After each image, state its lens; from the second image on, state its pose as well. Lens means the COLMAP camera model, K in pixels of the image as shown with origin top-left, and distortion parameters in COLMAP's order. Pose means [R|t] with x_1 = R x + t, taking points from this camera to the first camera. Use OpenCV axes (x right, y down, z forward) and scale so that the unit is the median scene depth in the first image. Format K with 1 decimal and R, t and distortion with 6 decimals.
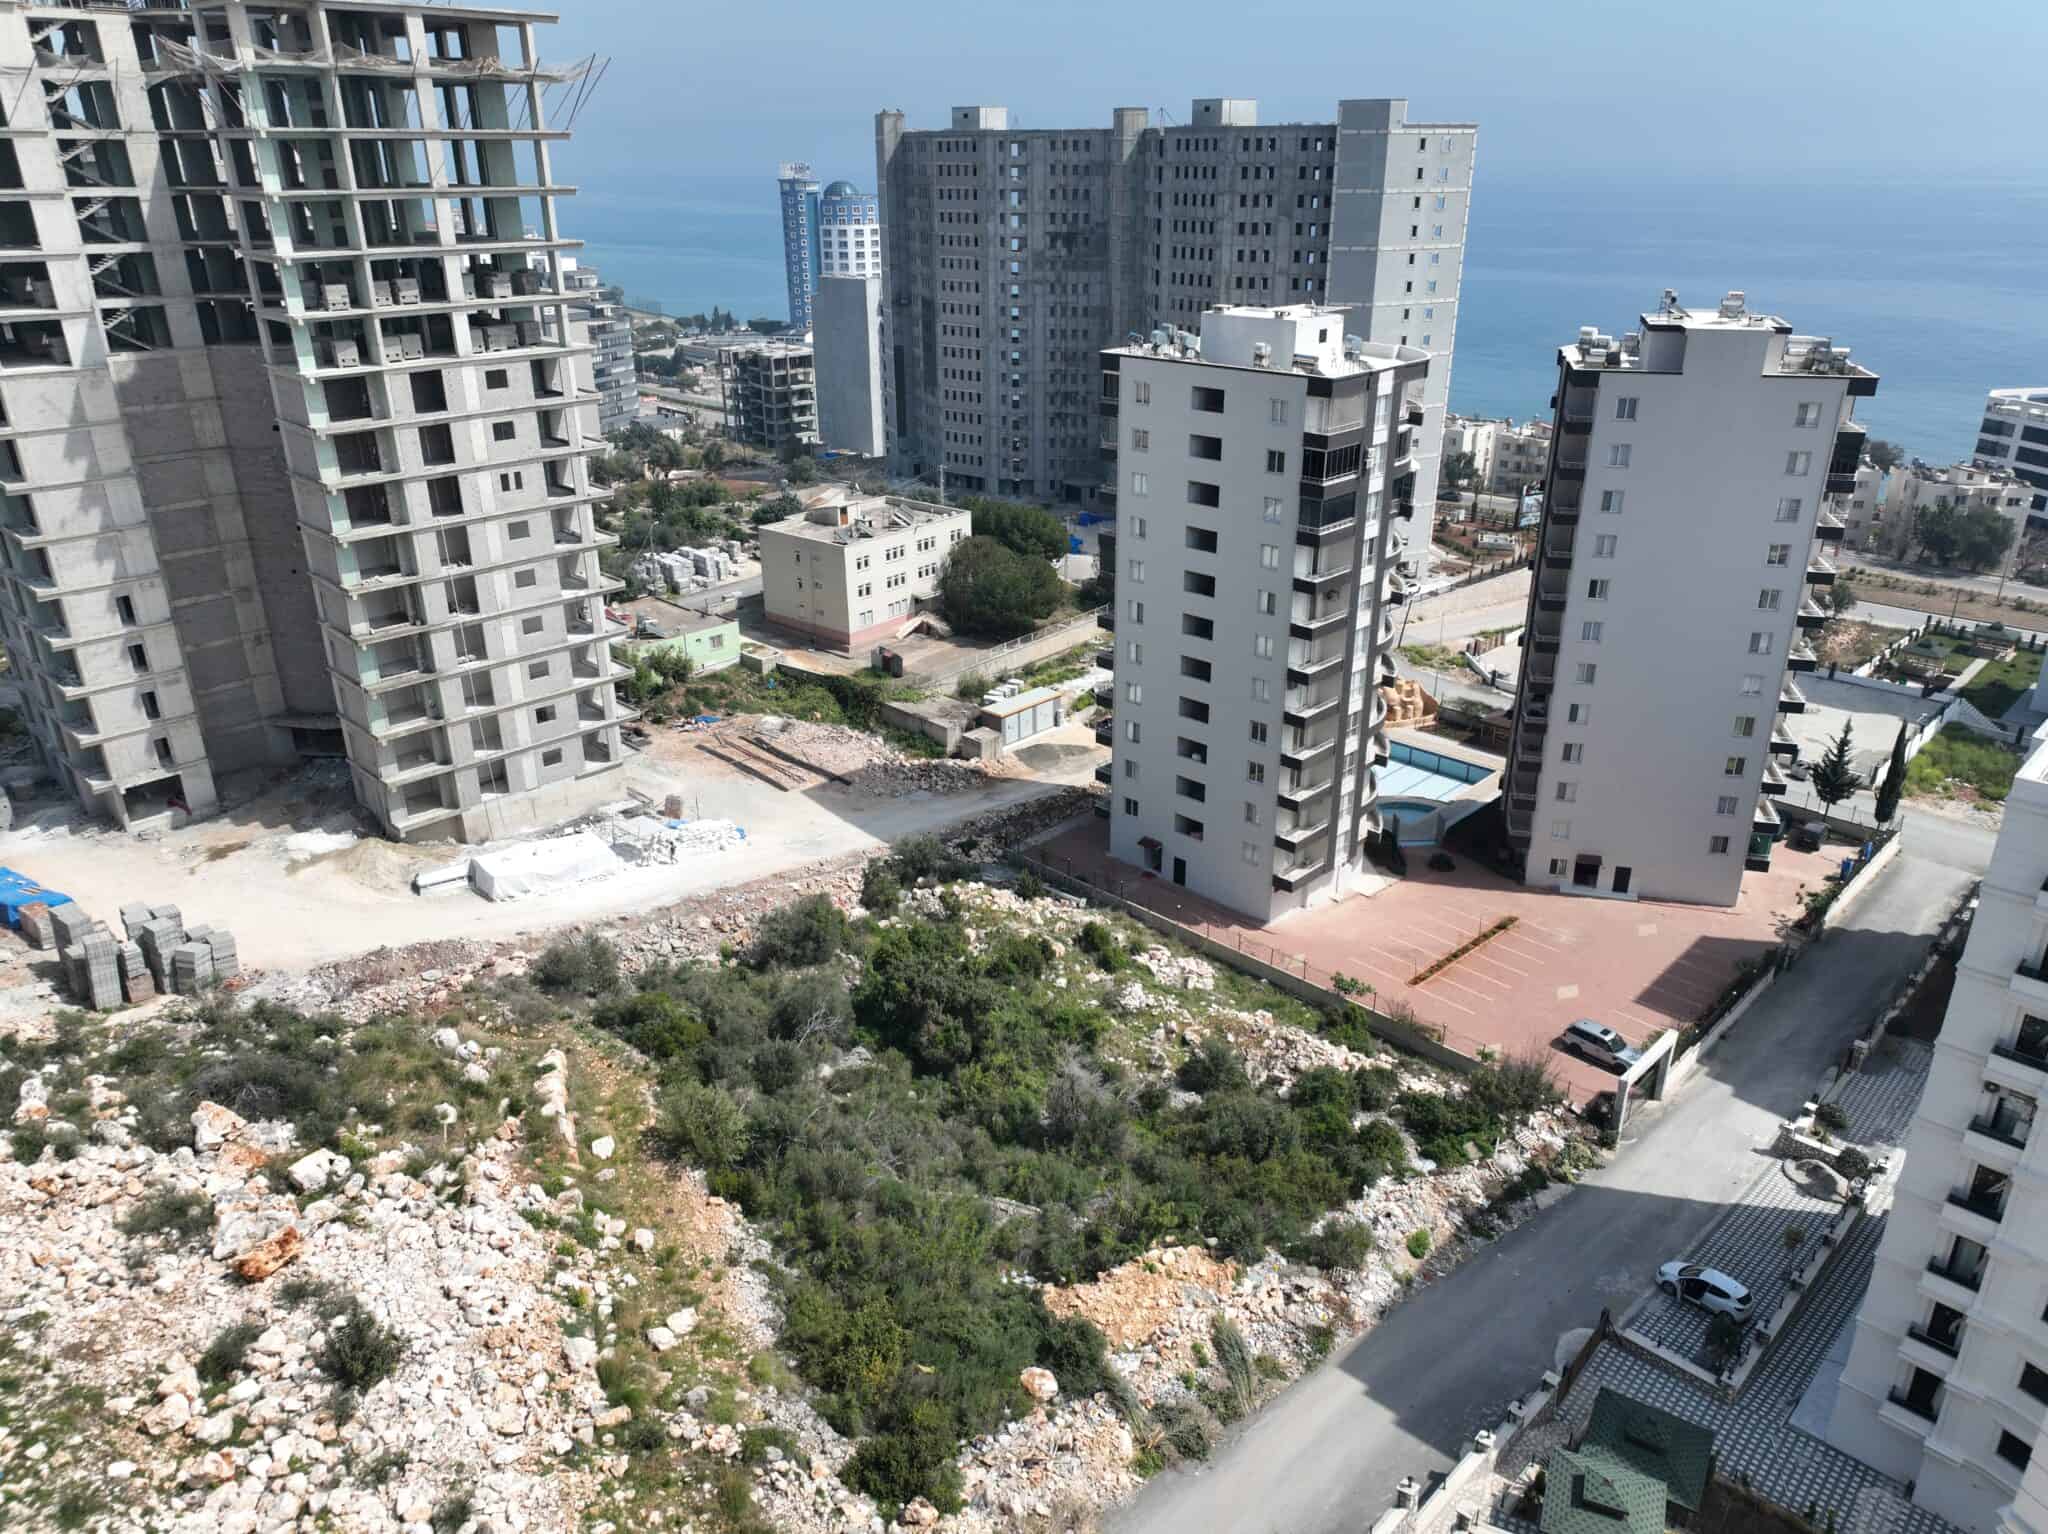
lens RADIAL K [[1436.1, 0, 1030.2], [0, 1436.1, 768.4], [0, 0, 1]] dist [0.002026, 0.012257]
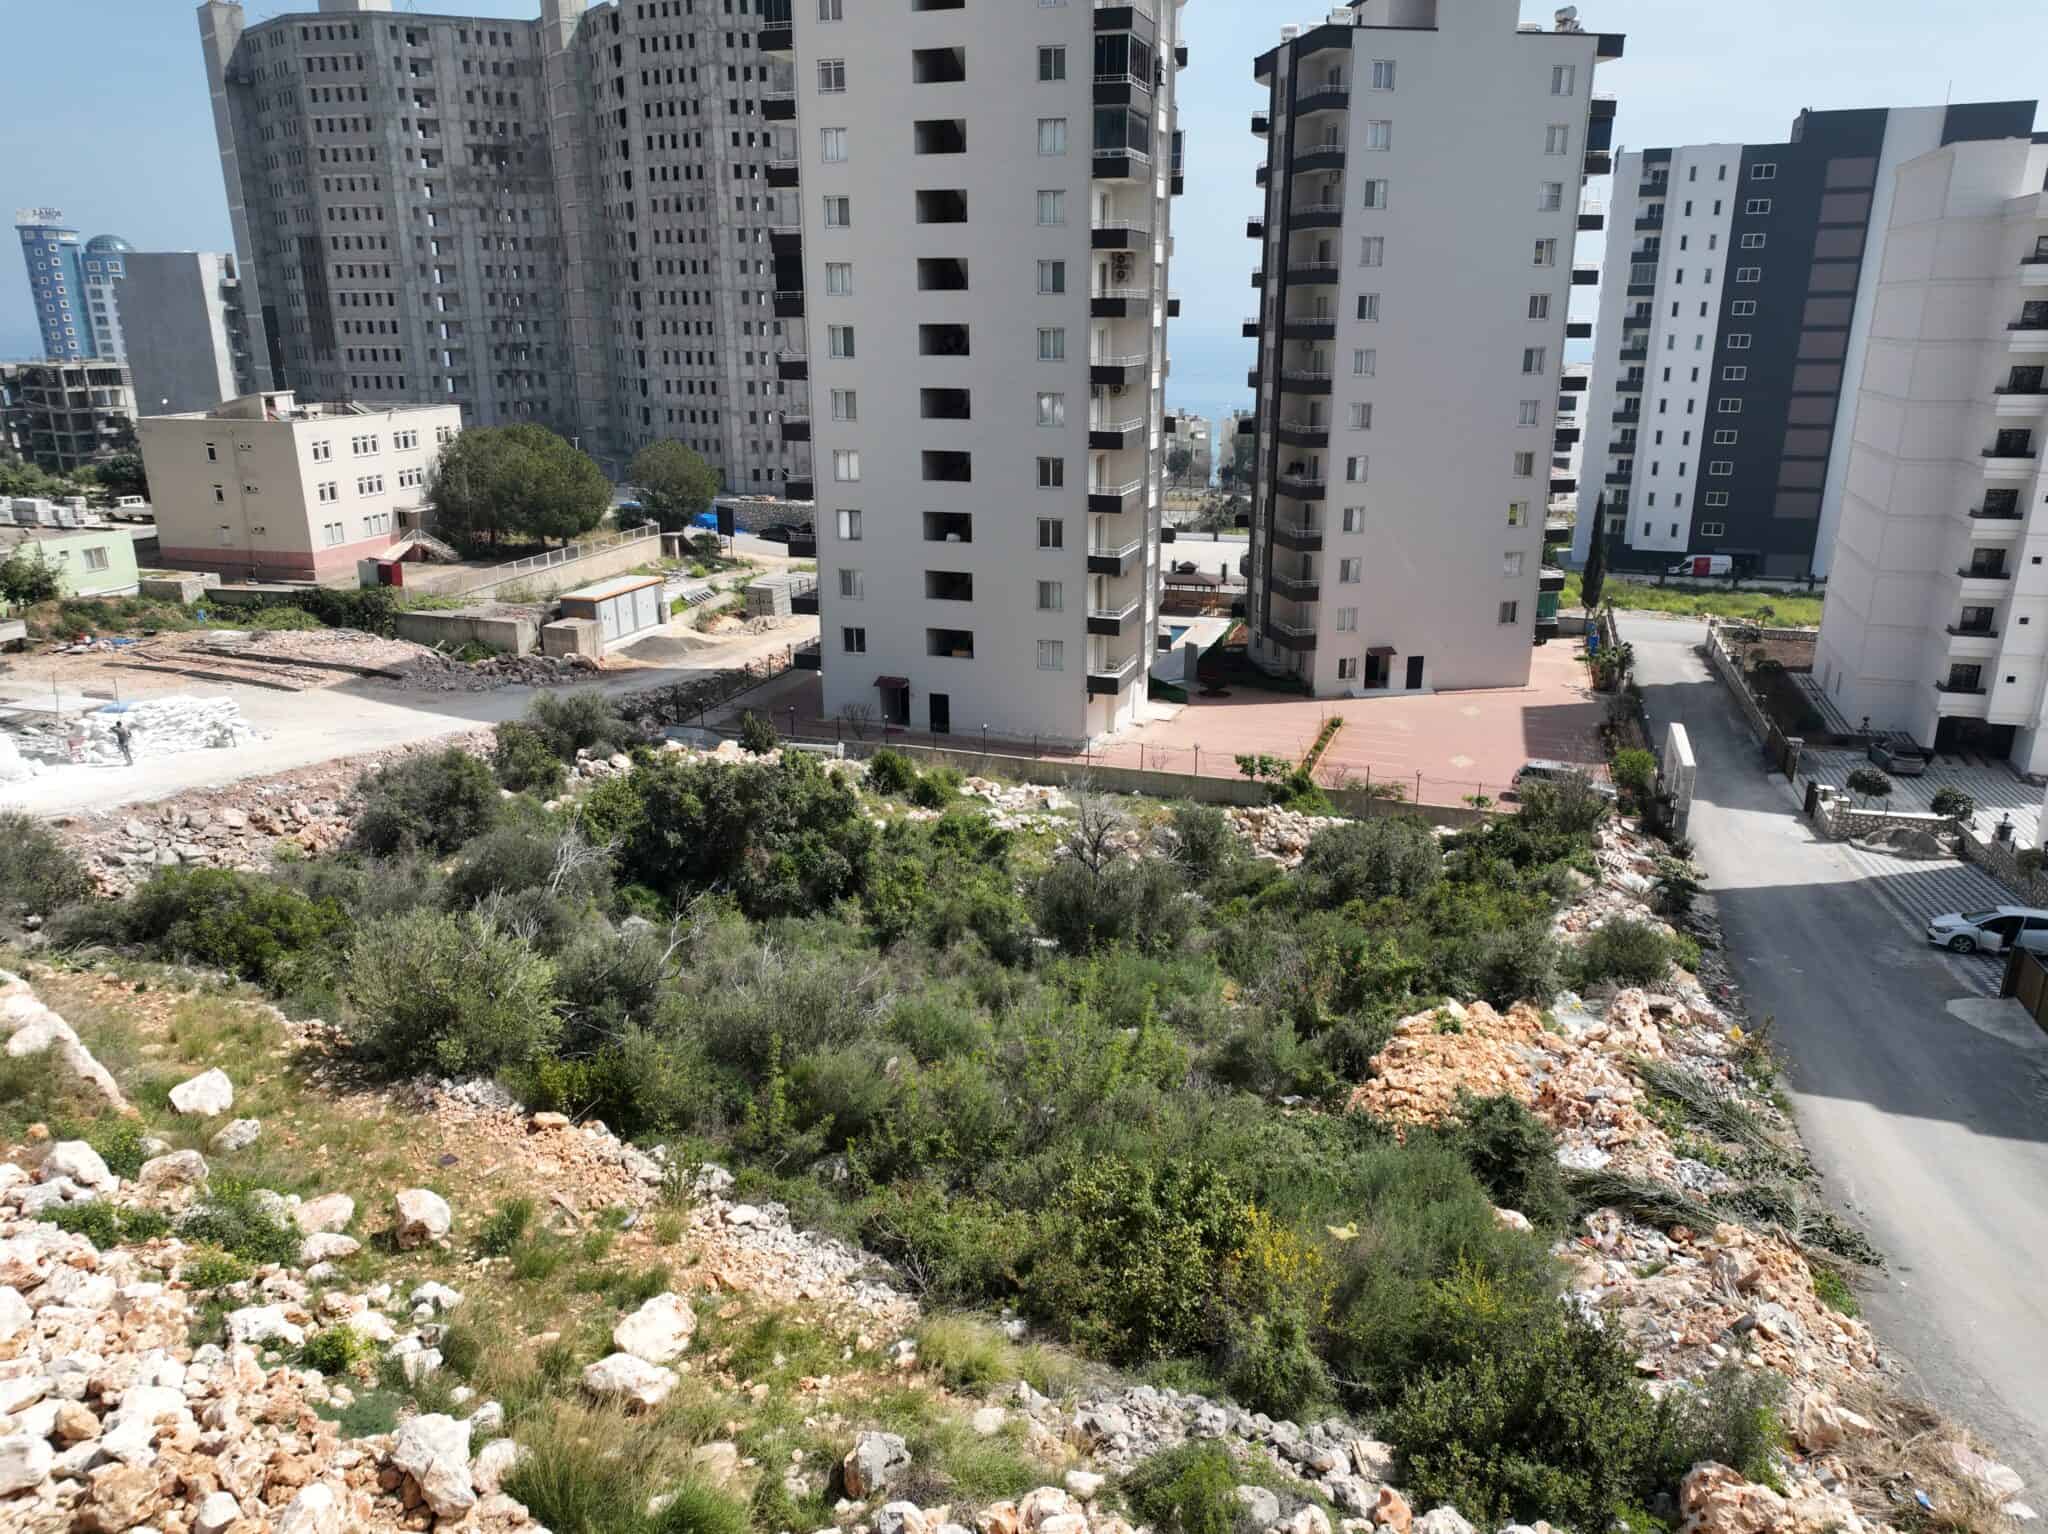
lens RADIAL K [[1436.1, 0, 1031.1], [0, 1436.1, 769.1], [0, 0, 1]] dist [0.002026, 0.012257]
pose [[0.901166, -0.127279, 0.414366, -0.177572], [0.168855, 0.983486, -0.065135, 0.175240], [-0.399233, 0.128665, 0.907777, 0.378074]]
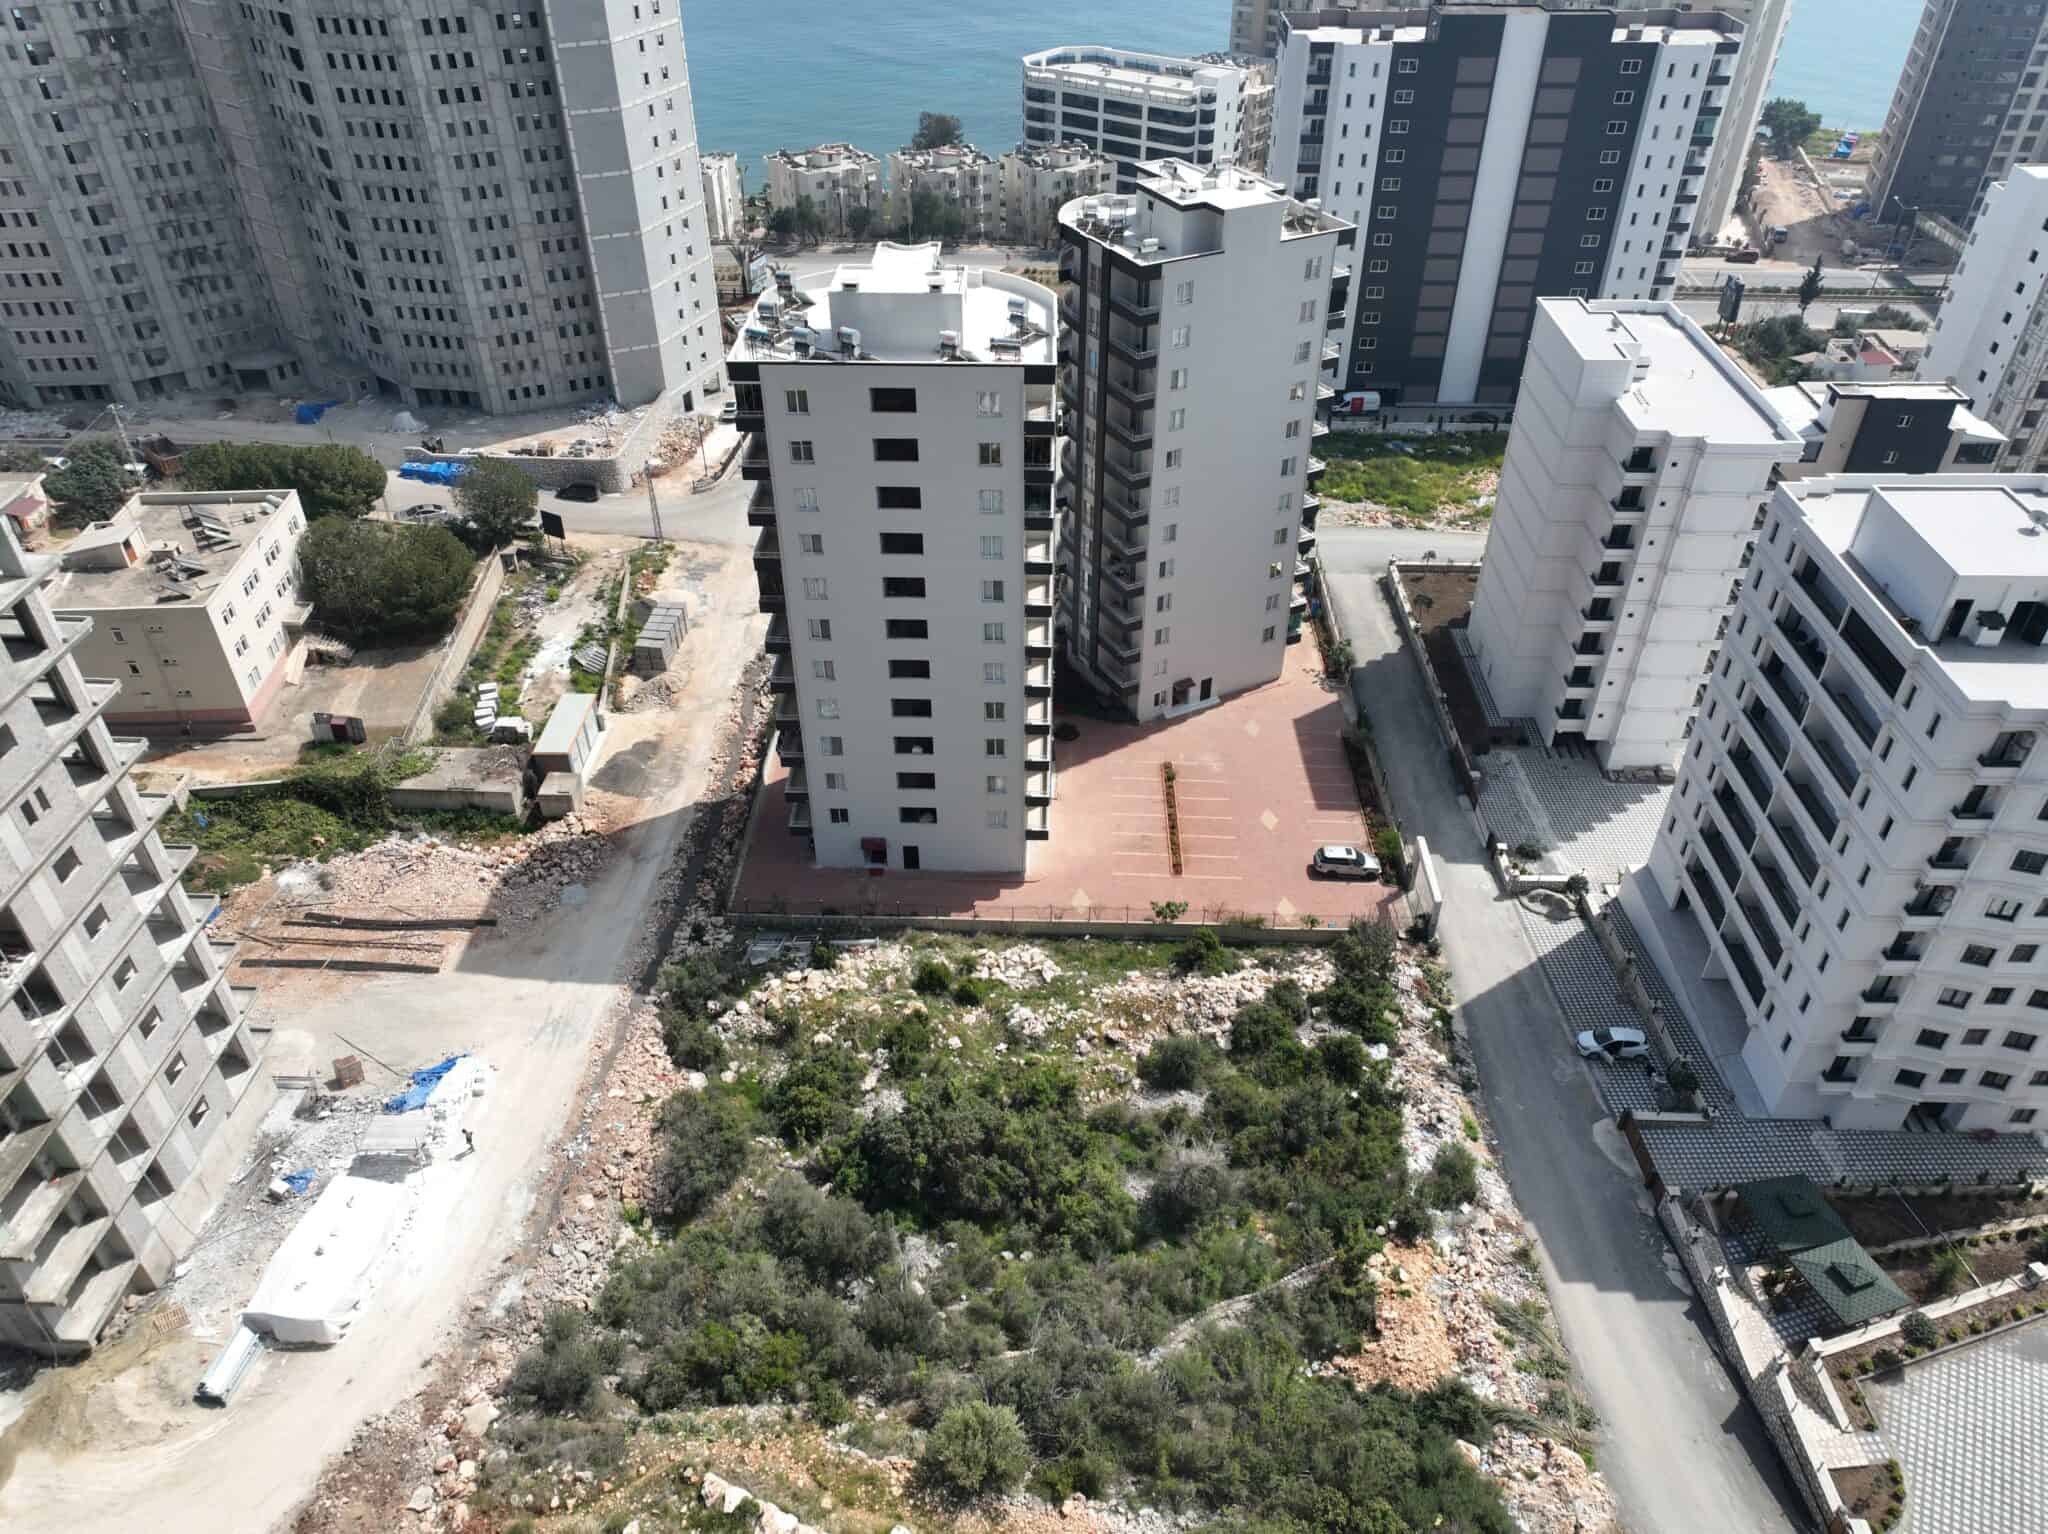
lens RADIAL K [[1436.1, 0, 1030.0], [0, 1436.1, 768.7], [0, 0, 1]] dist [0.002026, 0.012257]
pose [[0.735130, -0.405817, 0.543044, -0.383764], [0.264652, 0.909269, 0.321231, -0.308930], [-0.624134, -0.092428, 0.775831, 0.234801]]
